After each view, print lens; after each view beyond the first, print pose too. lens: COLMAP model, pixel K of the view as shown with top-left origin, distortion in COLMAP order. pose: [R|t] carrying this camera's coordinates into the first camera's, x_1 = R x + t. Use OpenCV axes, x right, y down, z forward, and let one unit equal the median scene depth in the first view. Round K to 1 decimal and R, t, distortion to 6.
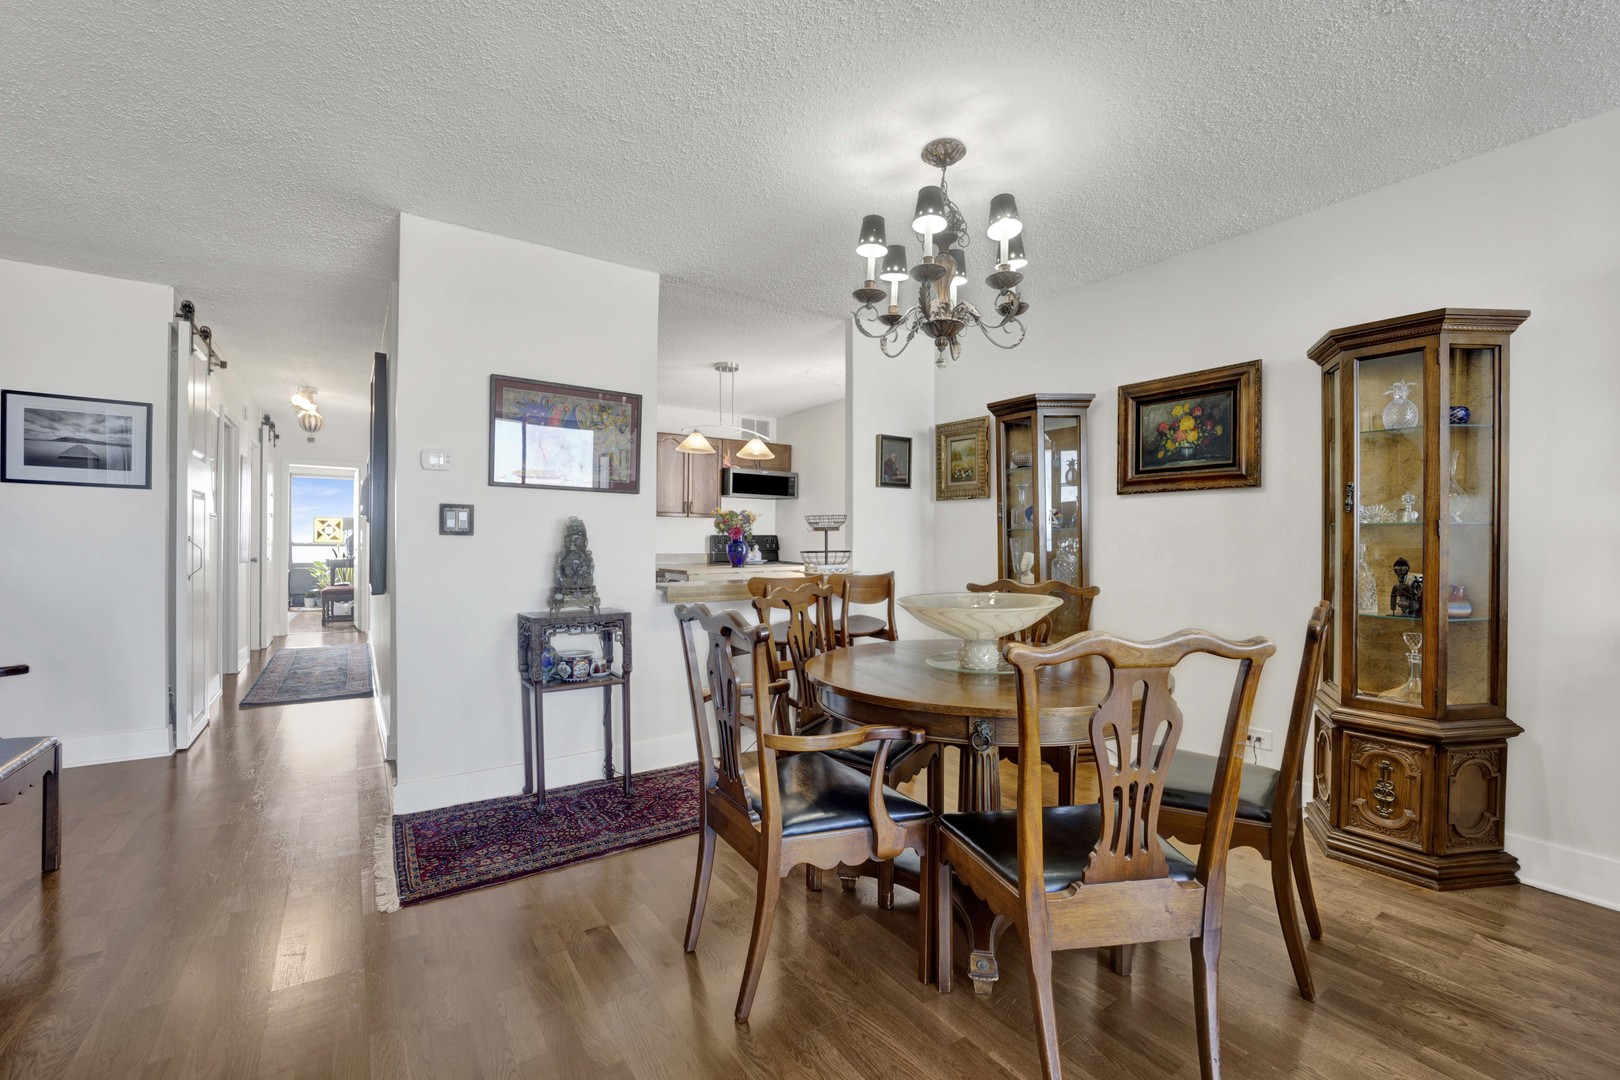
lens RADIAL K [[675.6, 0, 807.5], [0, 675.6, 545.5], [0, 0, 1]] dist [0.001344, -0.012256]
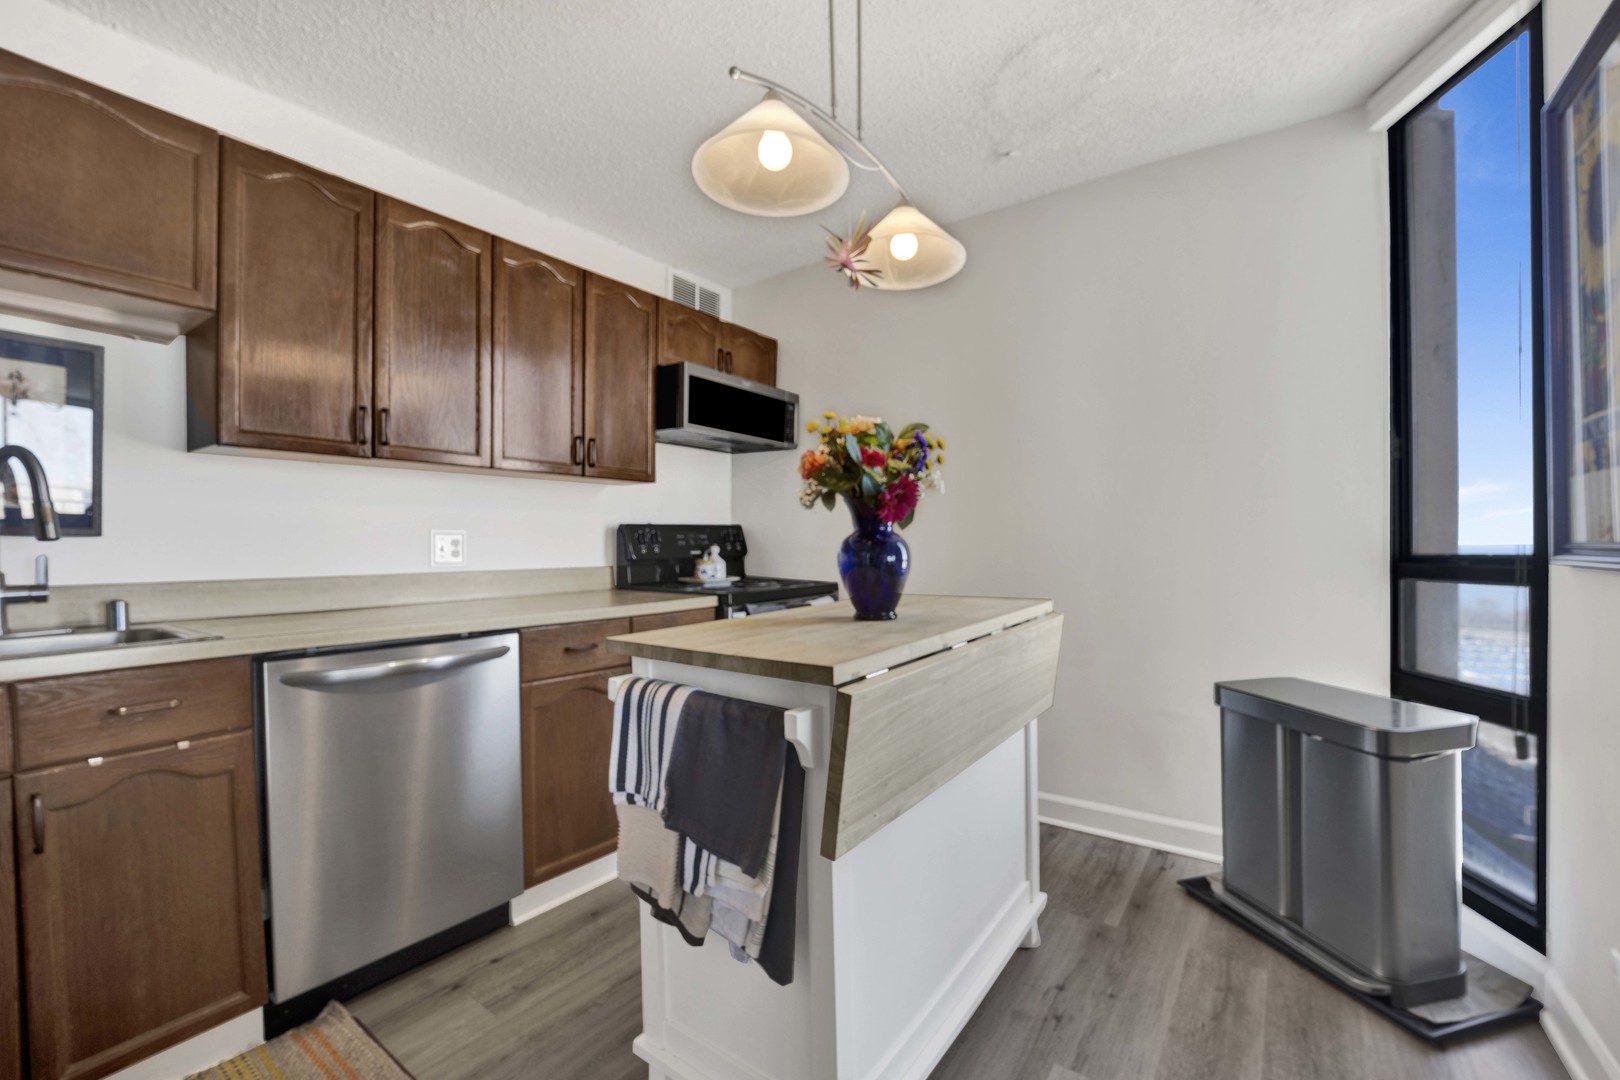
lens RADIAL K [[660.7, 0, 799.9], [0, 660.7, 534.2], [0, 0, 1]] dist [-0.008703, 0.000275]
pose [[0.944767, -0.009425, 0.327608, -0.196119], [0.012083, 0.999909, -0.006080, -0.005568], [-0.327521, 0.009702, 0.944794, 0.640118]]
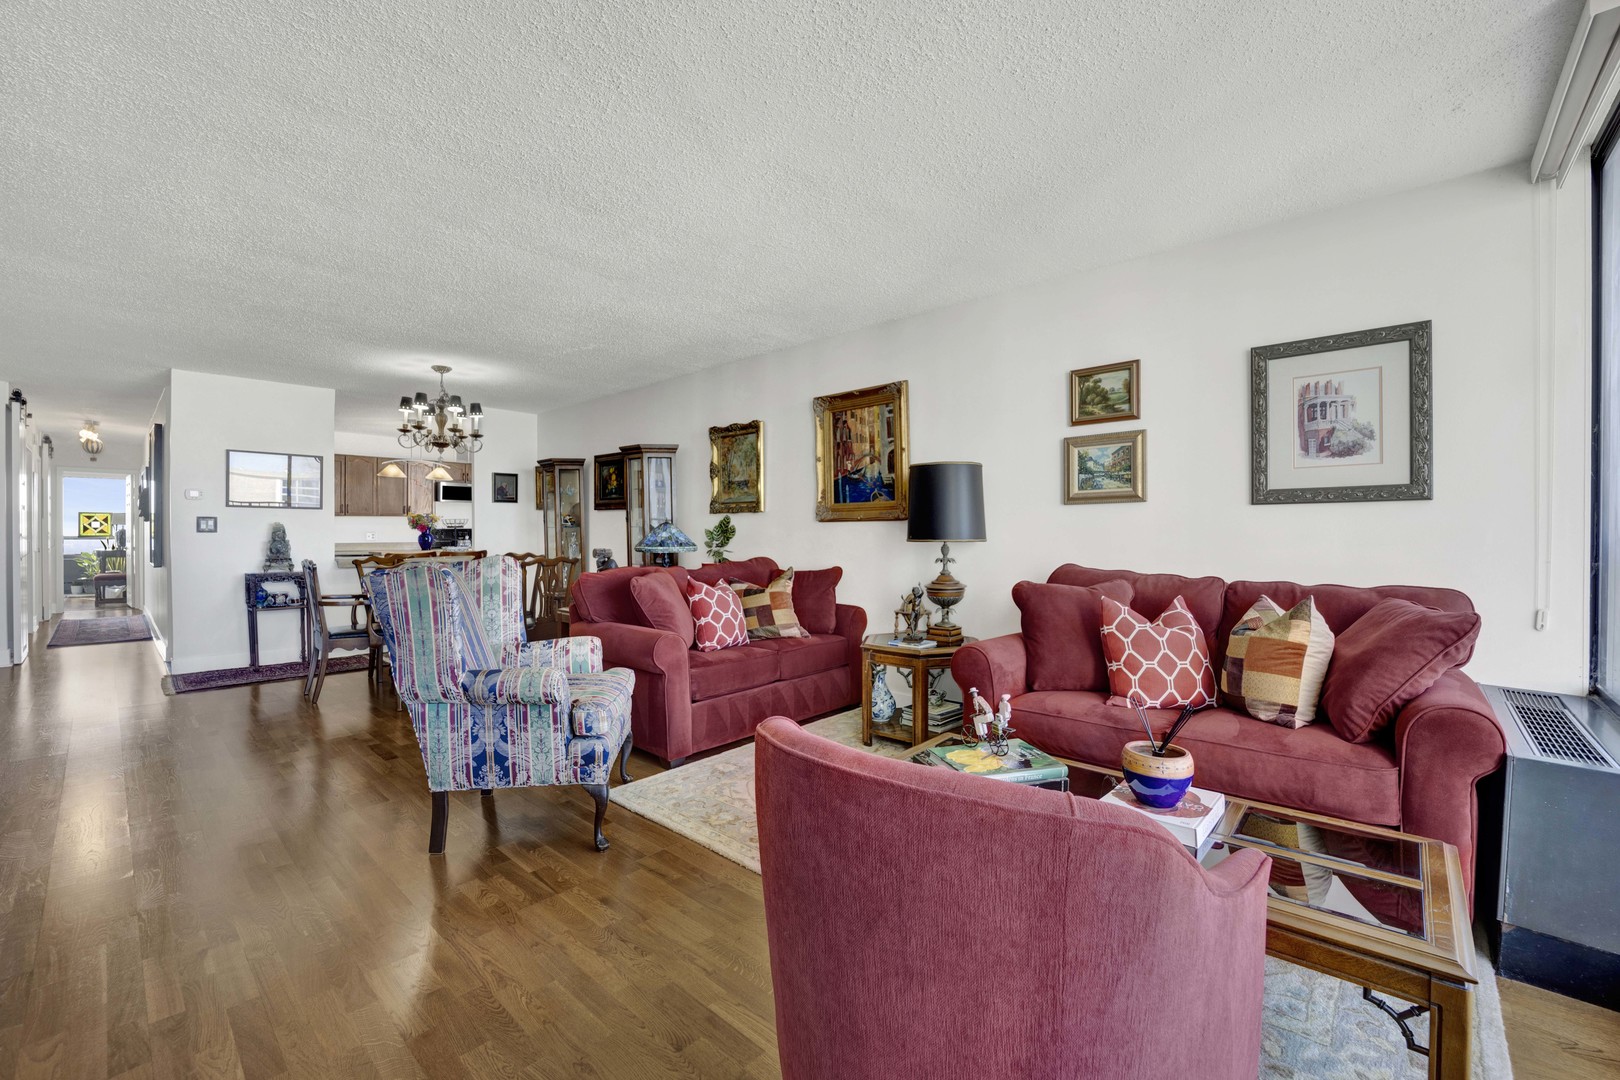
lens RADIAL K [[660.7, 0, 799.9], [0, 660.7, 534.2], [0, 0, 1]] dist [-0.008703, 0.000275]
pose [[0.975462, -0.006828, 0.220061, 0.352049], [0.006767, 0.999977, 0.001029, -0.000593], [-0.220063, 0.000486, 0.975486, -0.587988]]
